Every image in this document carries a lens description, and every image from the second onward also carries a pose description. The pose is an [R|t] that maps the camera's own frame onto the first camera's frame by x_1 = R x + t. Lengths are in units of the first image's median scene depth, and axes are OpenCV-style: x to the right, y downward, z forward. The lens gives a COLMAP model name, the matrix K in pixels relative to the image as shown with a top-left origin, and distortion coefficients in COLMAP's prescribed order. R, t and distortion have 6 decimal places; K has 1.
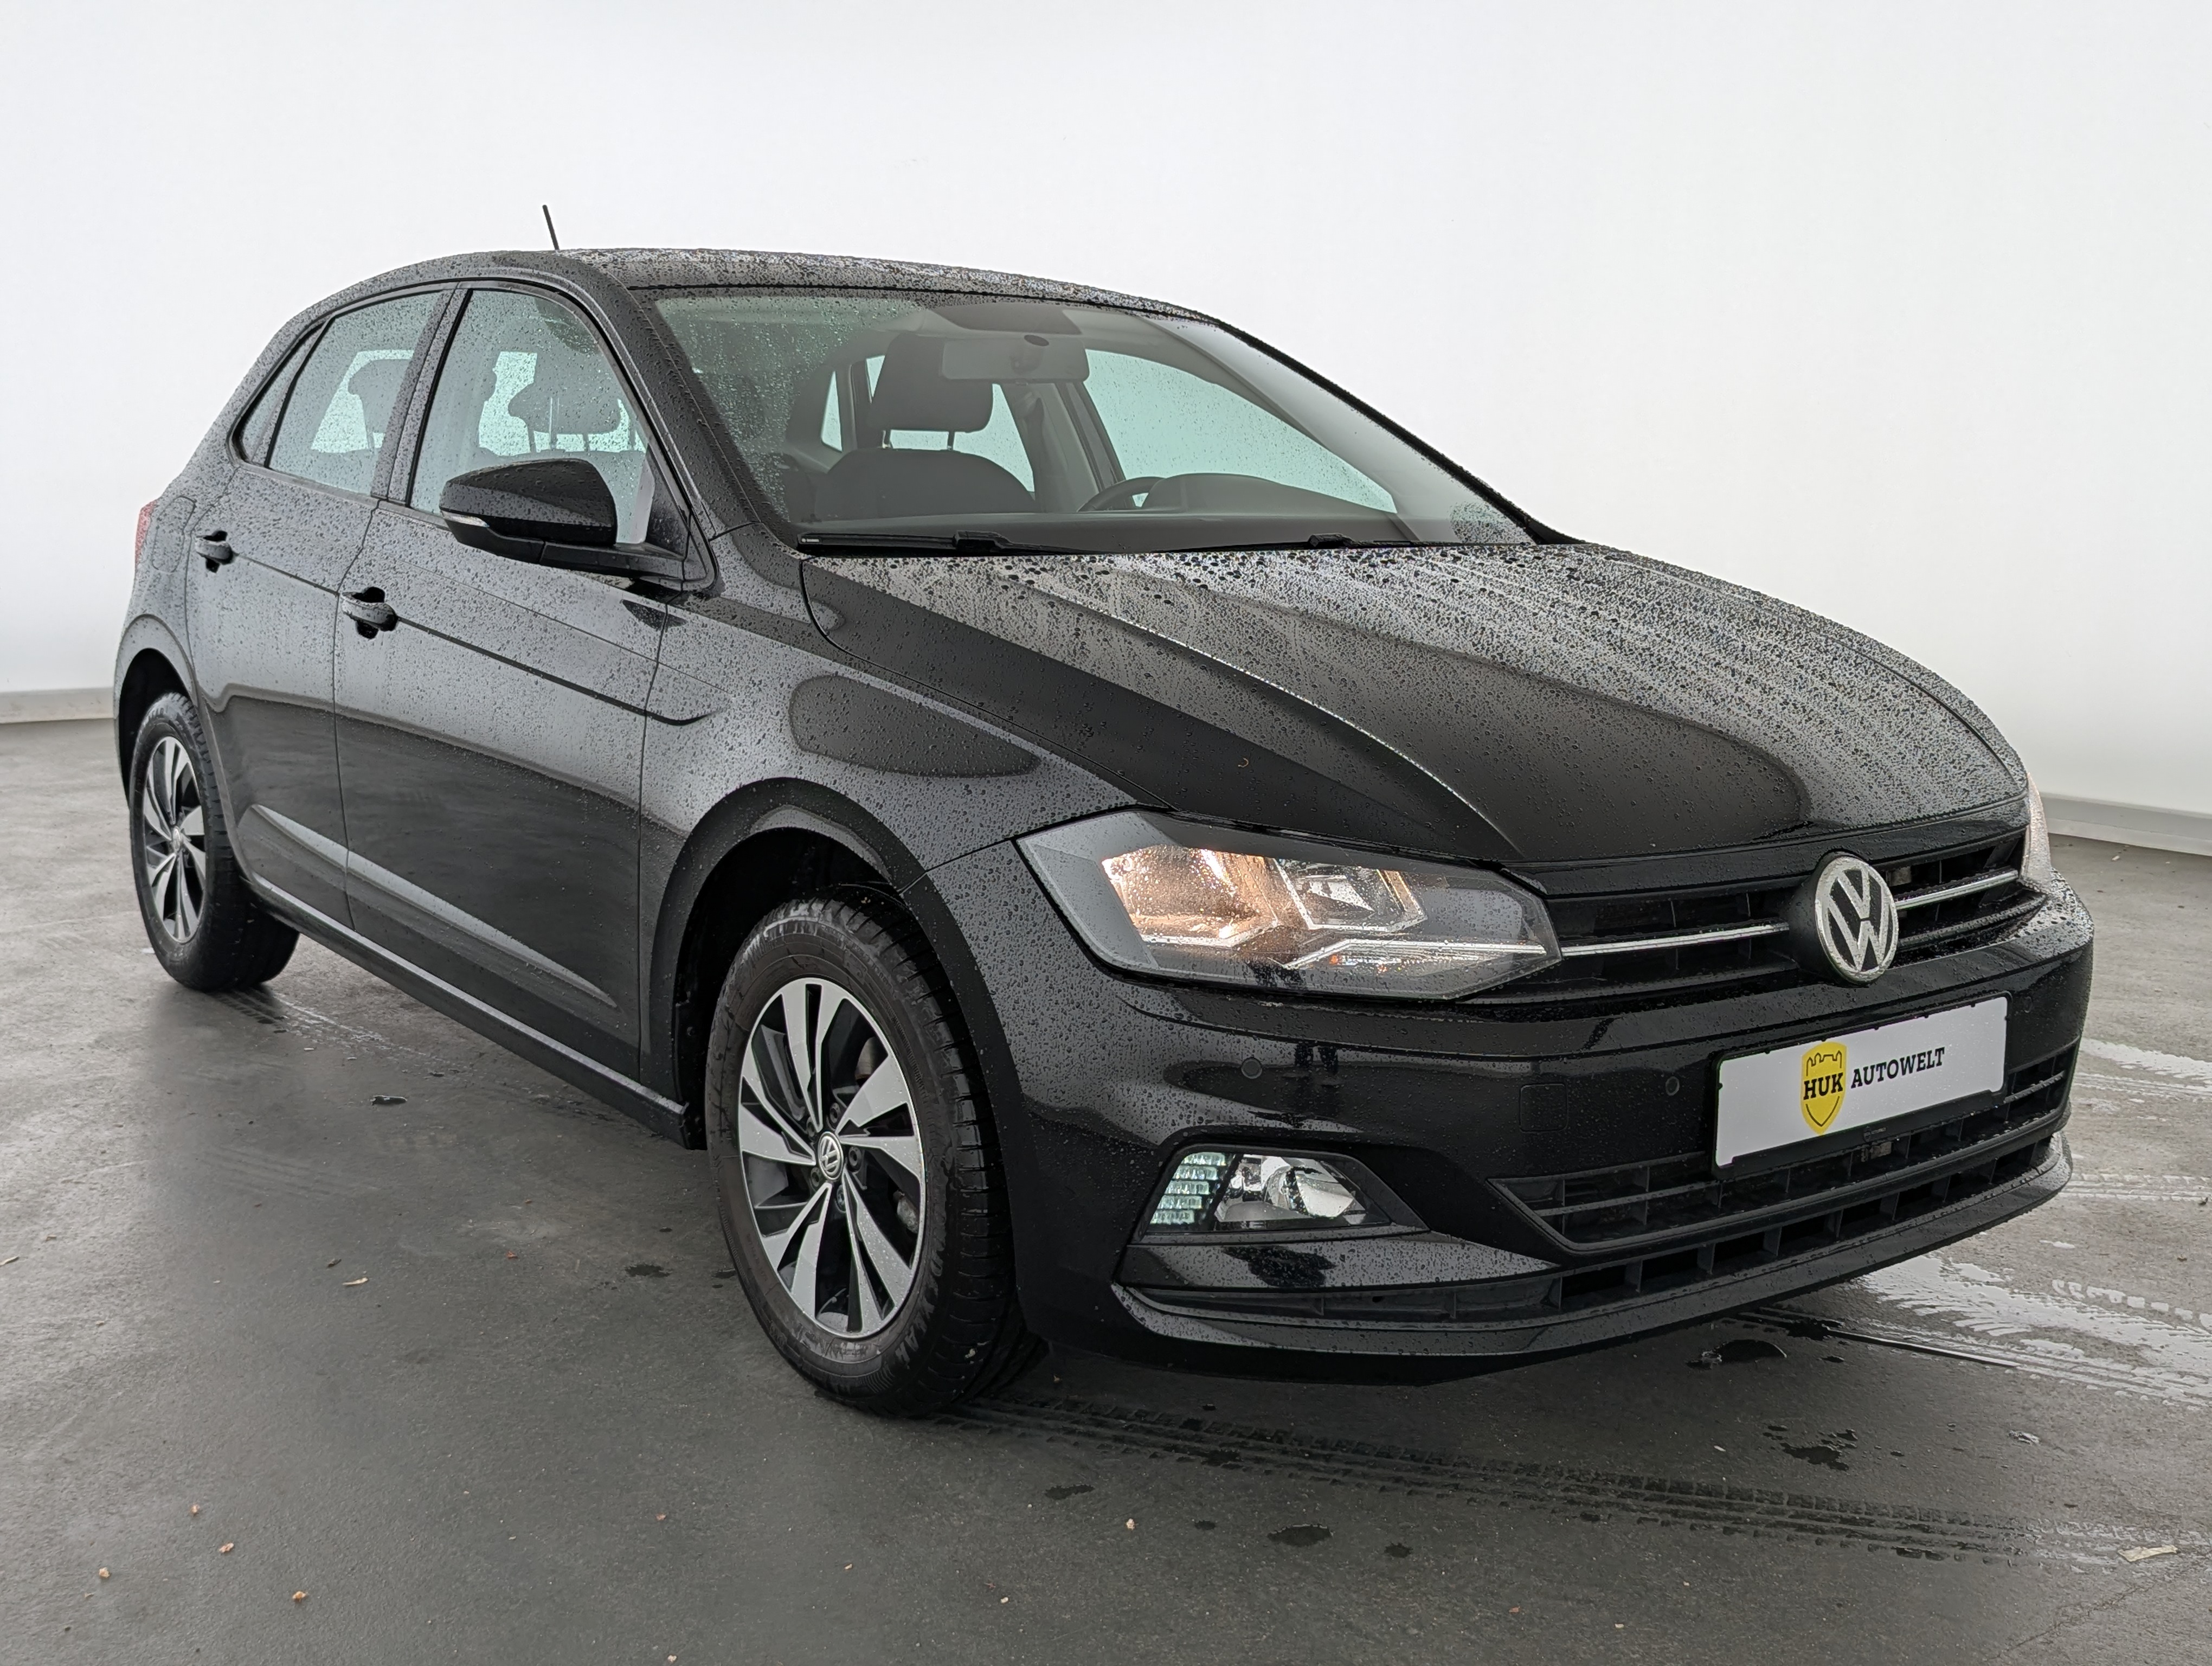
lens RADIAL K [[2346.3, 0, 1106.0], [0, 2346.3, 833.0], [0, 0, 1]] dist [0.114497, -0.232487]
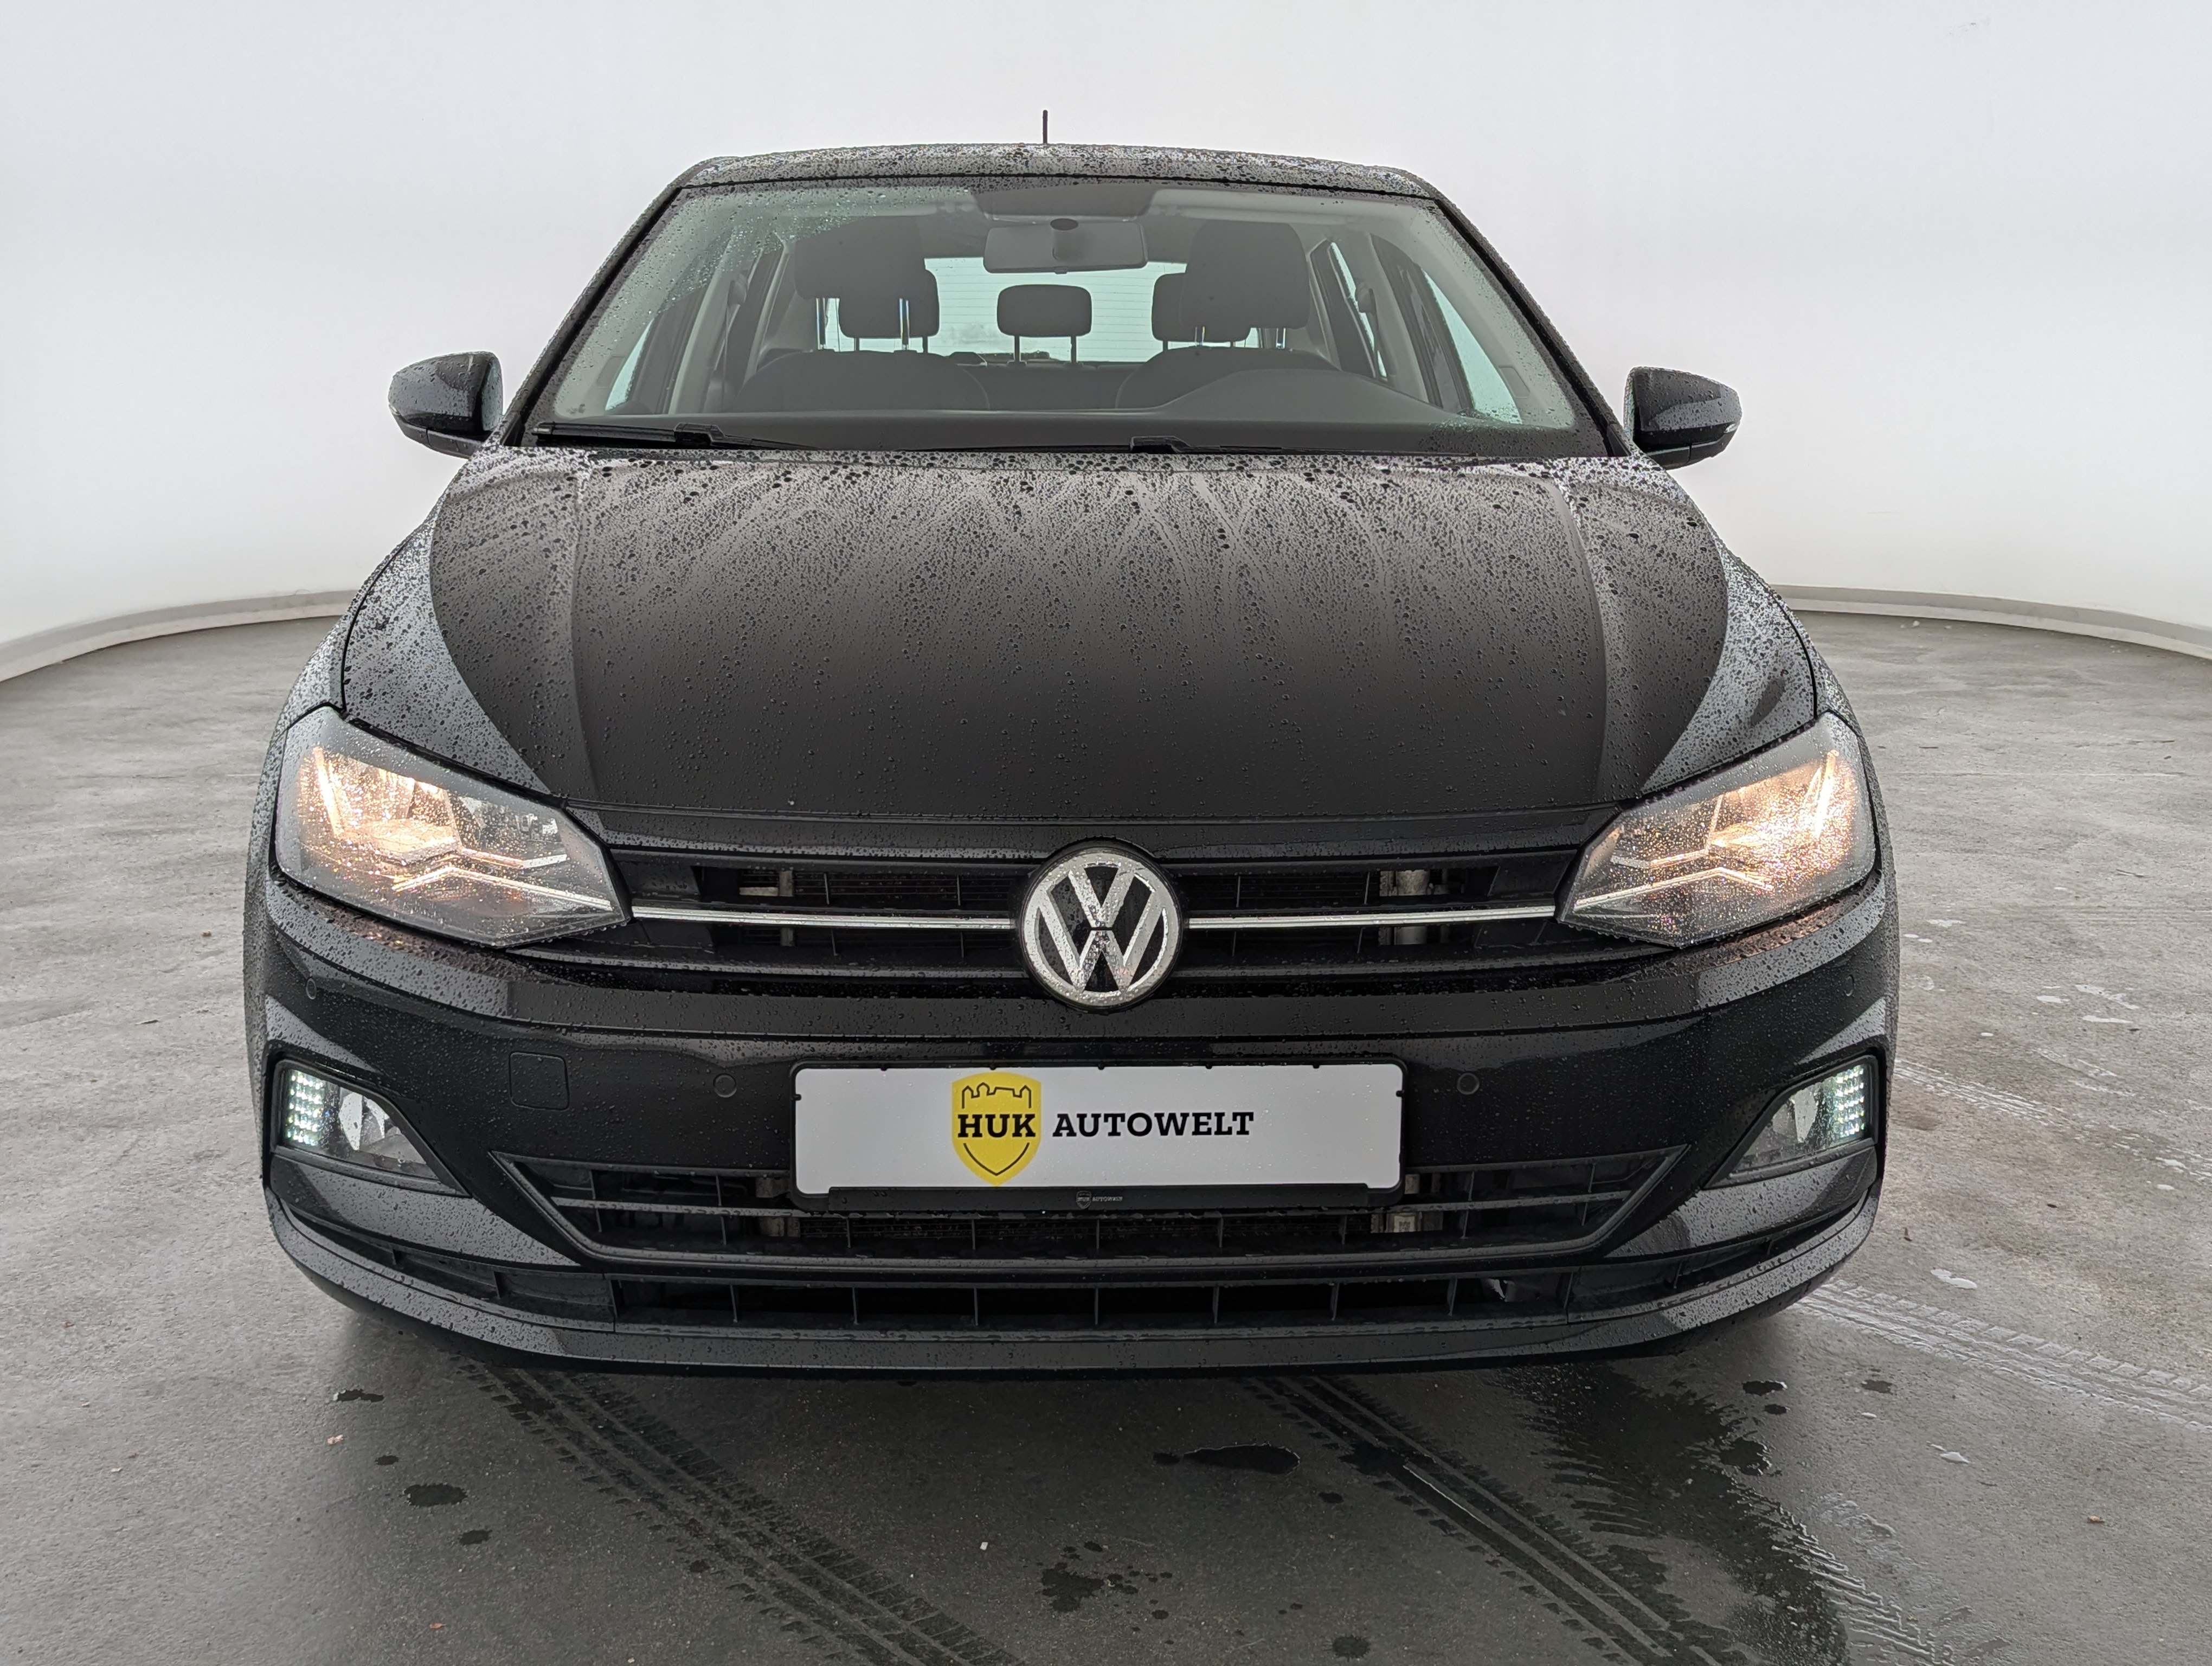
lens RADIAL K [[2387.1, 0, 1177.1], [0, 2387.1, 804.3], [0, 0, 1]] dist [0.016965, 0.035666]
pose [[0.819055, 0.102809, -0.564428, 0.852878], [-0.089099, 0.994671, 0.051882, -0.052352], [0.566754, 0.007796, 0.823850, 0.391460]]
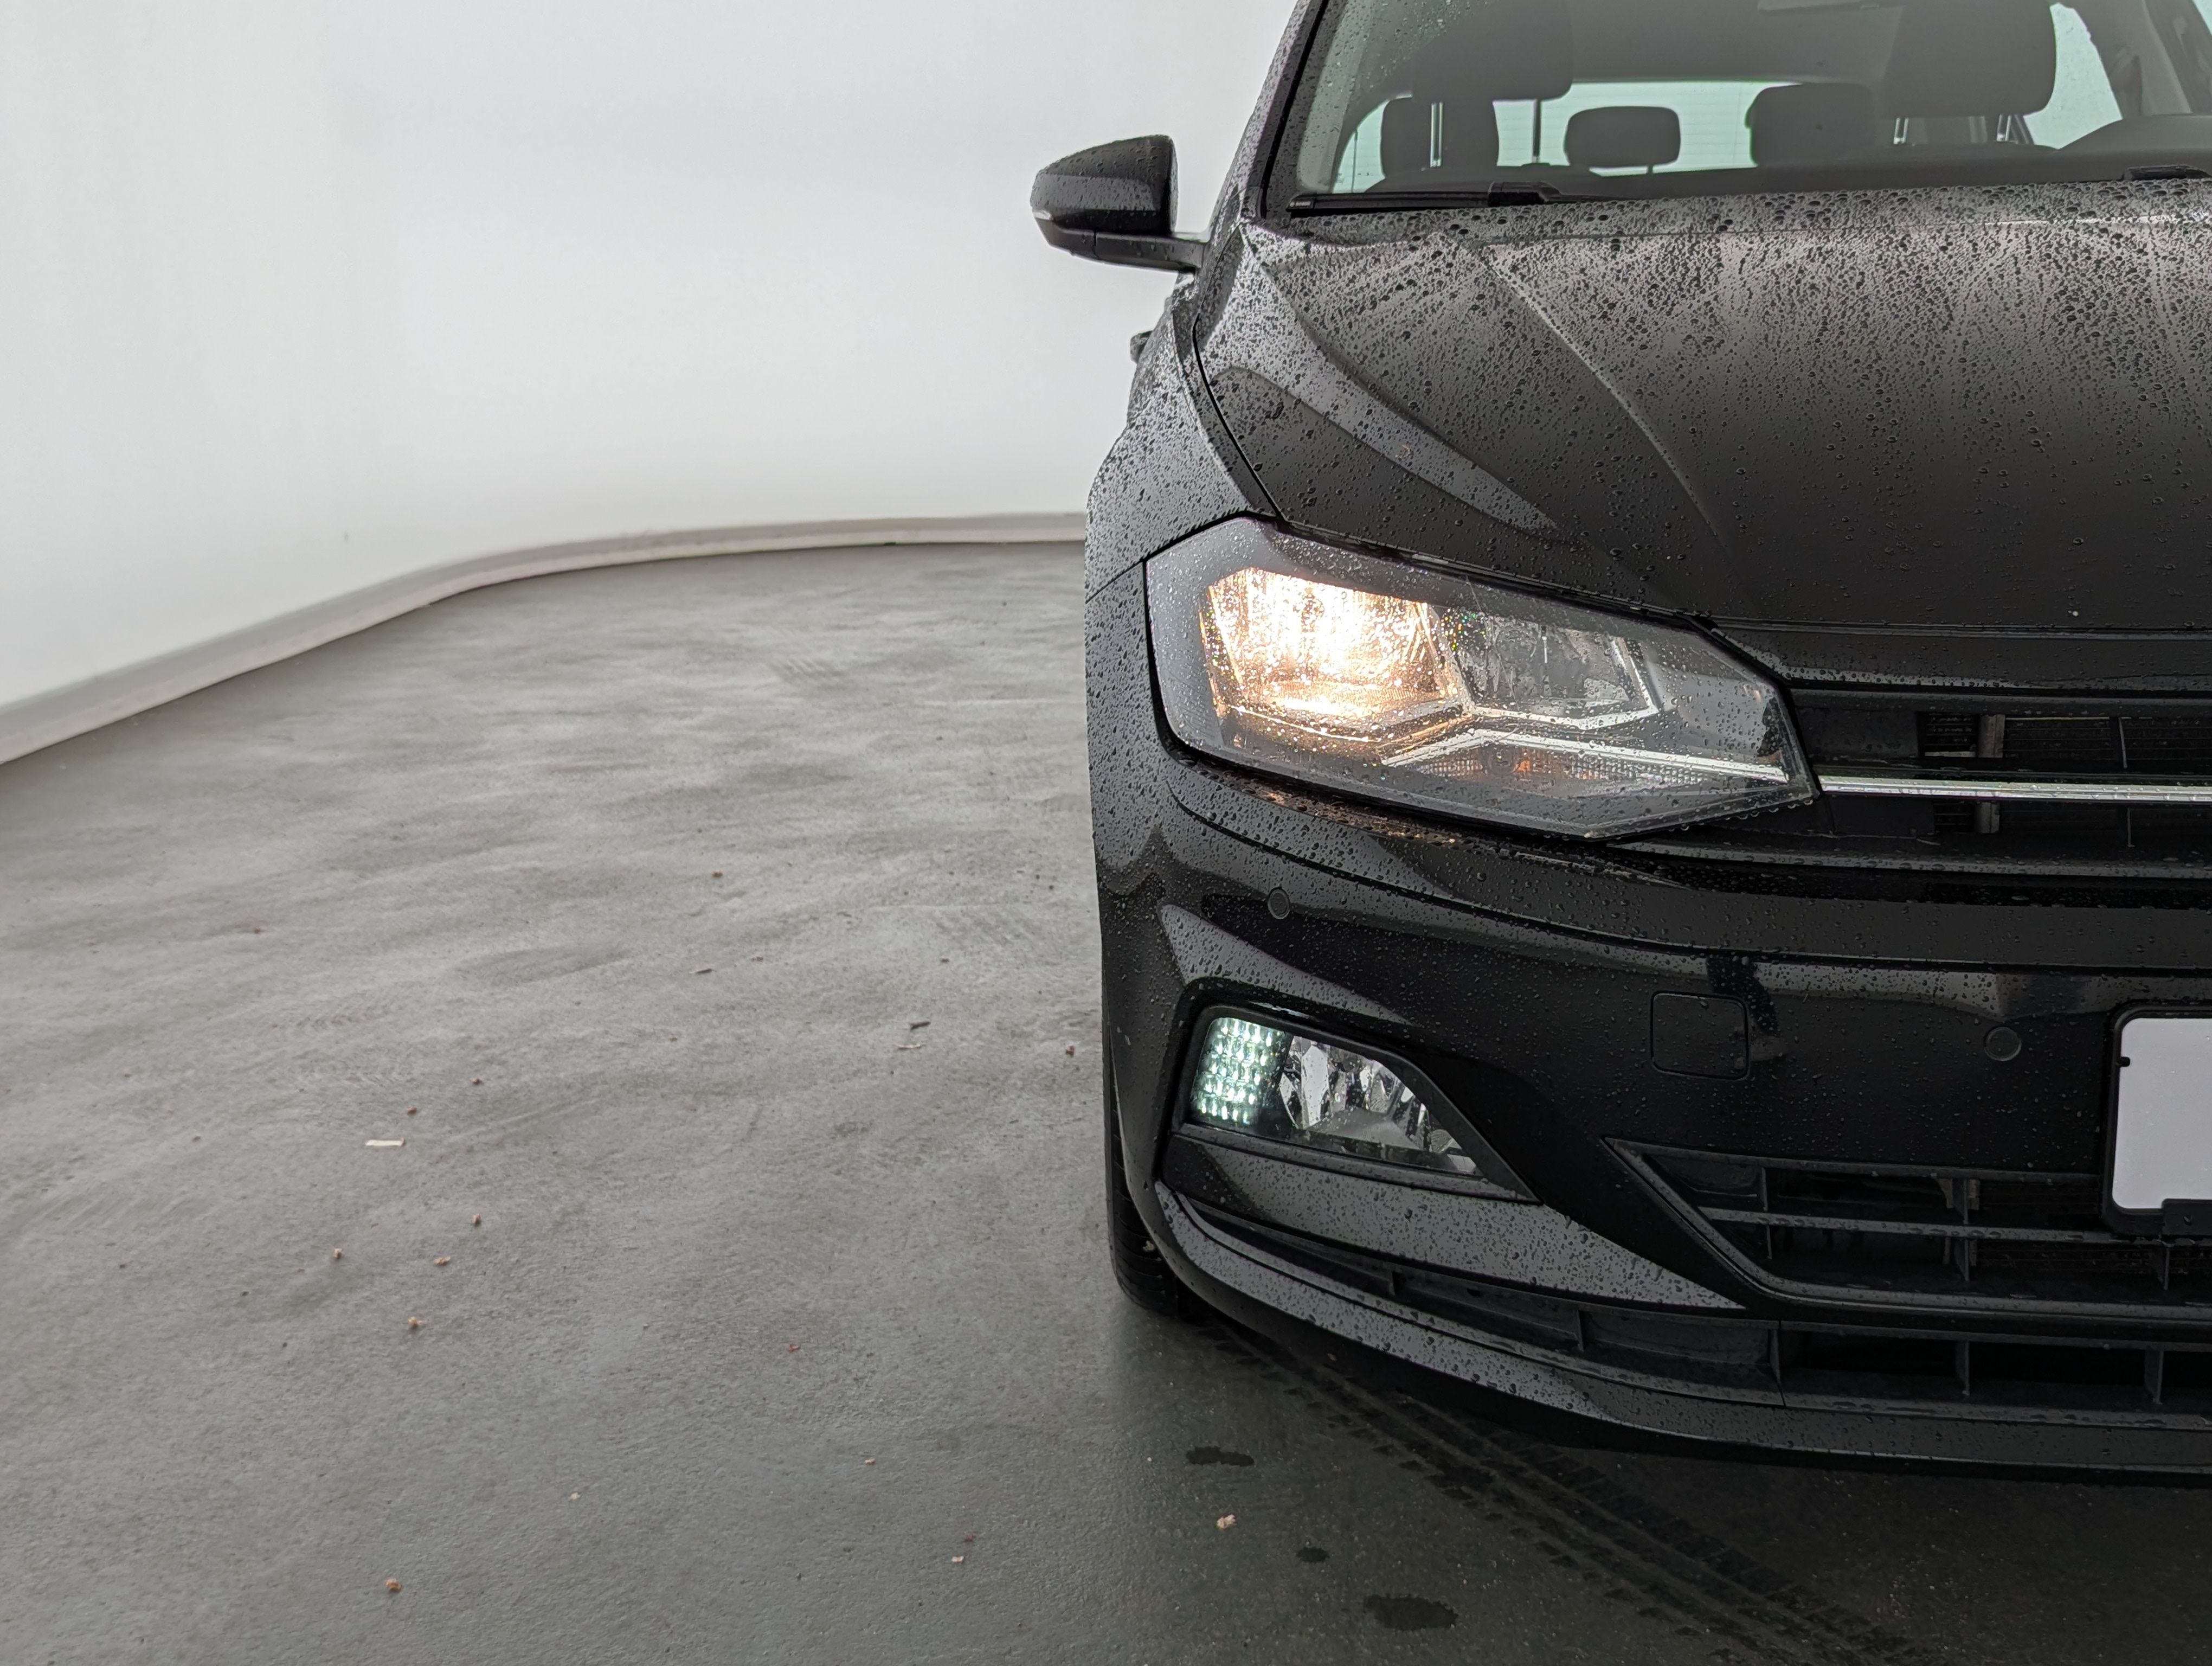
lens RADIAL K [[2346.3, 0, 1106.0], [0, 2346.3, 833.0], [0, 0, 1]] dist [0.114497, -0.232487]
pose [[0.758571, 0.109497, -0.642324, 0.436671], [-0.071268, 0.993808, 0.085248, 0.025785], [0.647681, -0.018890, 0.761677, 0.445280]]
